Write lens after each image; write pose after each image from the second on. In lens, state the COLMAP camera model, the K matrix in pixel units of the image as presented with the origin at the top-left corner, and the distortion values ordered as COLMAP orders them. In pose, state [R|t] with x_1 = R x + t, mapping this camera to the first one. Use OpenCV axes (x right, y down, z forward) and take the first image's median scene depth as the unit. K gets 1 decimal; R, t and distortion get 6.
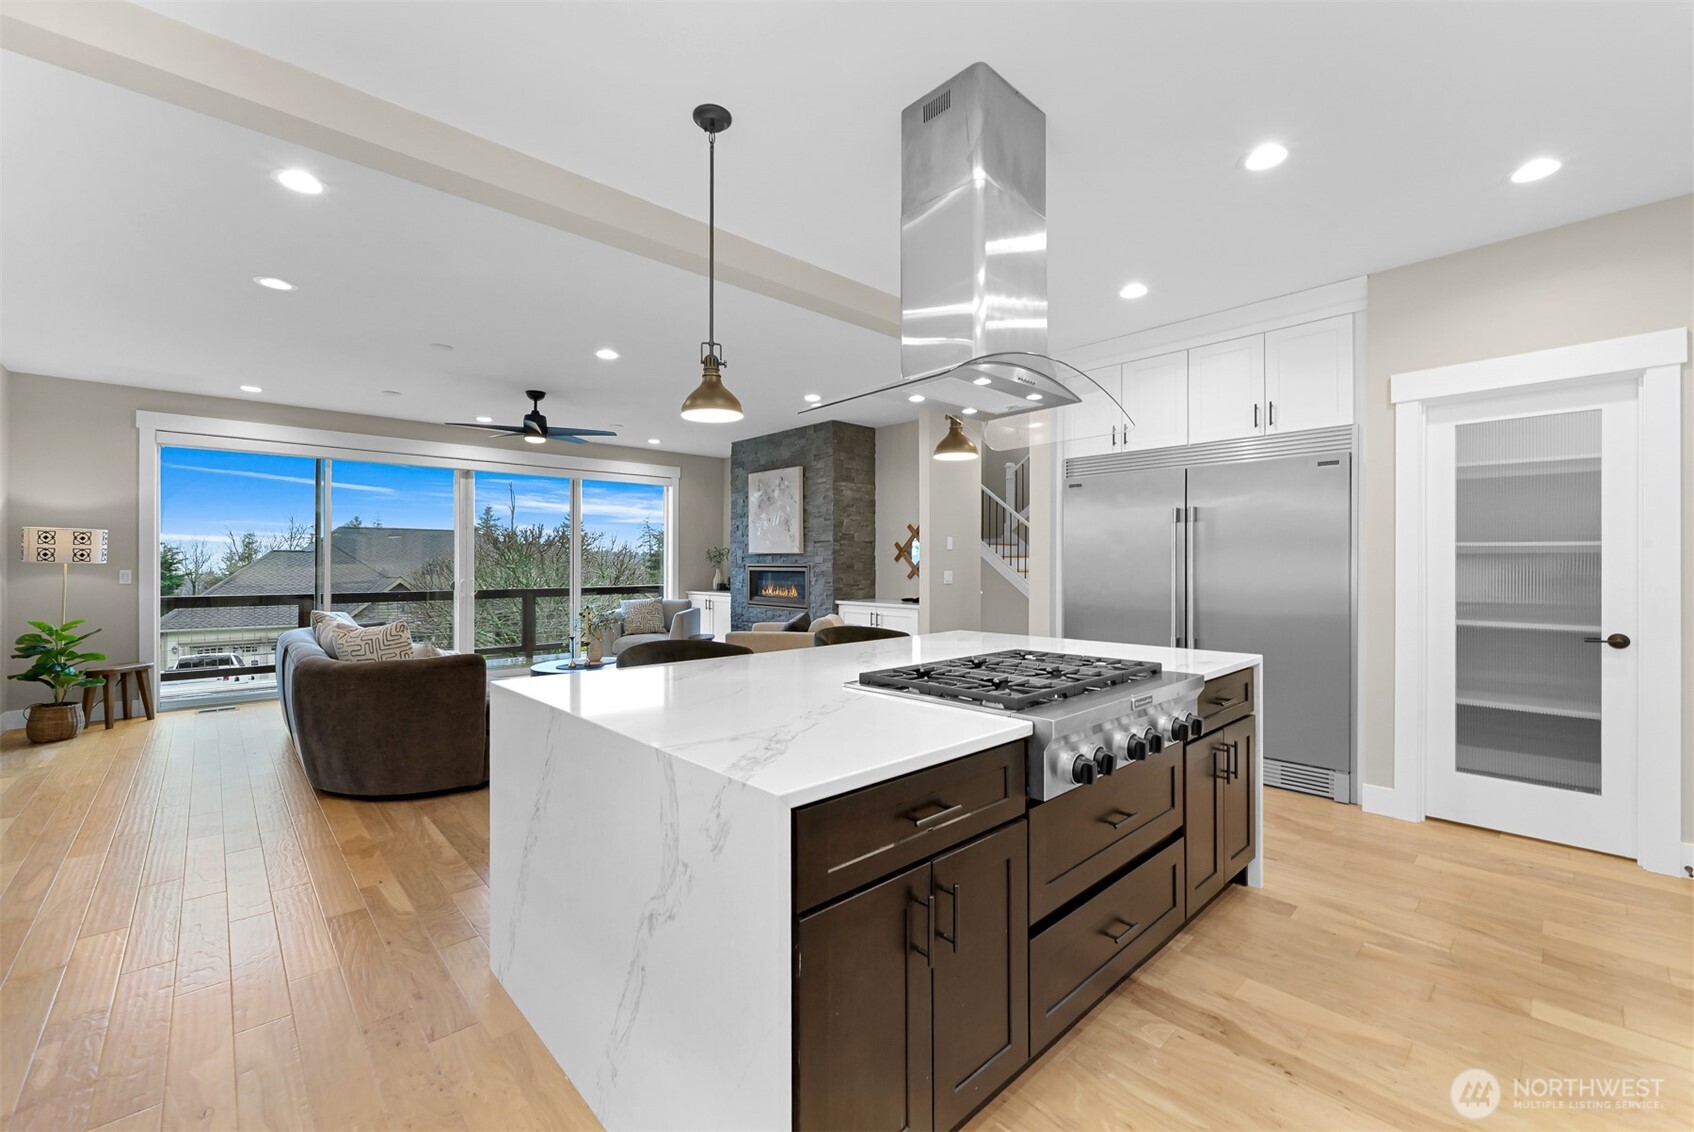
lens RADIAL K [[689.2, 0, 847.0], [0, 689.2, 566.0], [0, 0, 1]] dist [-0.000122, 0.000005]
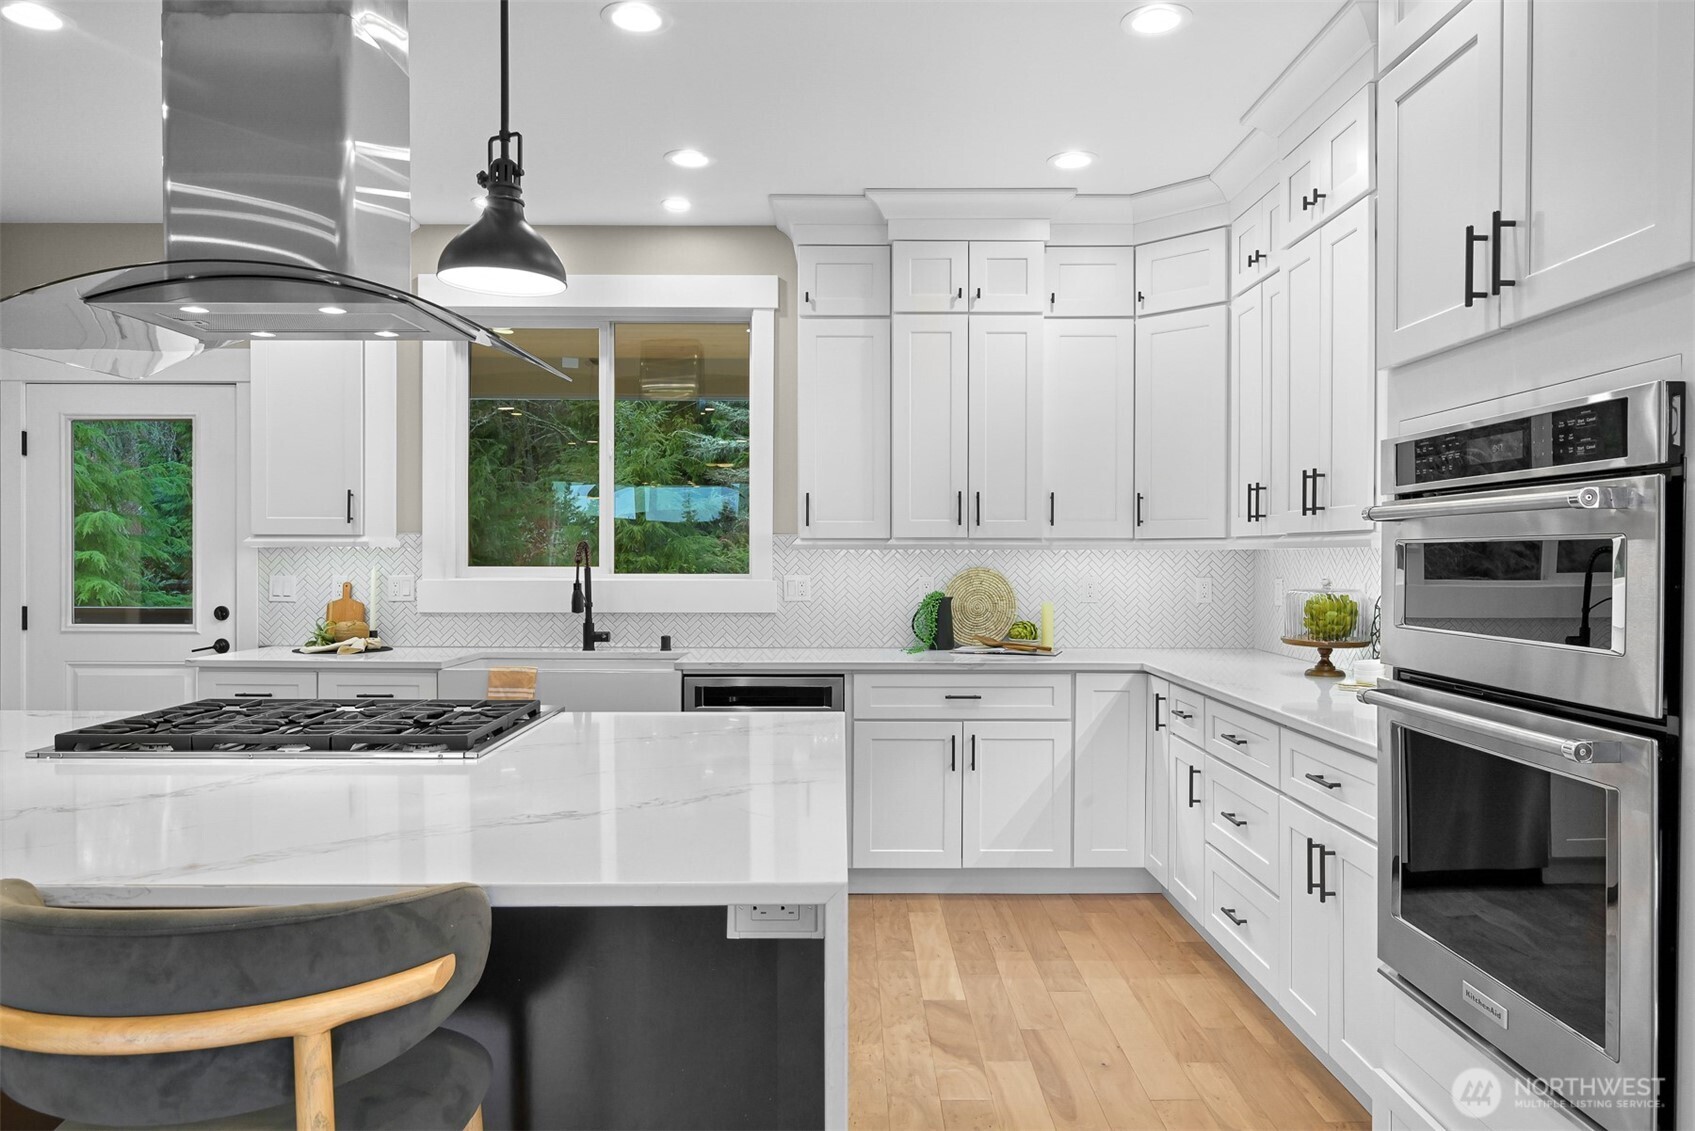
lens RADIAL K [[1110.7, 0, 857.1], [0, 1110.7, 569.0], [0, 0, 1]] dist [0.001112, 0.002928]
pose [[-0.737749, -0.007099, 0.675038, -0.294328], [0.001232, 0.999929, 0.011862, -0.005937], [-0.675075, 0.009583, -0.737687, 0.451231]]
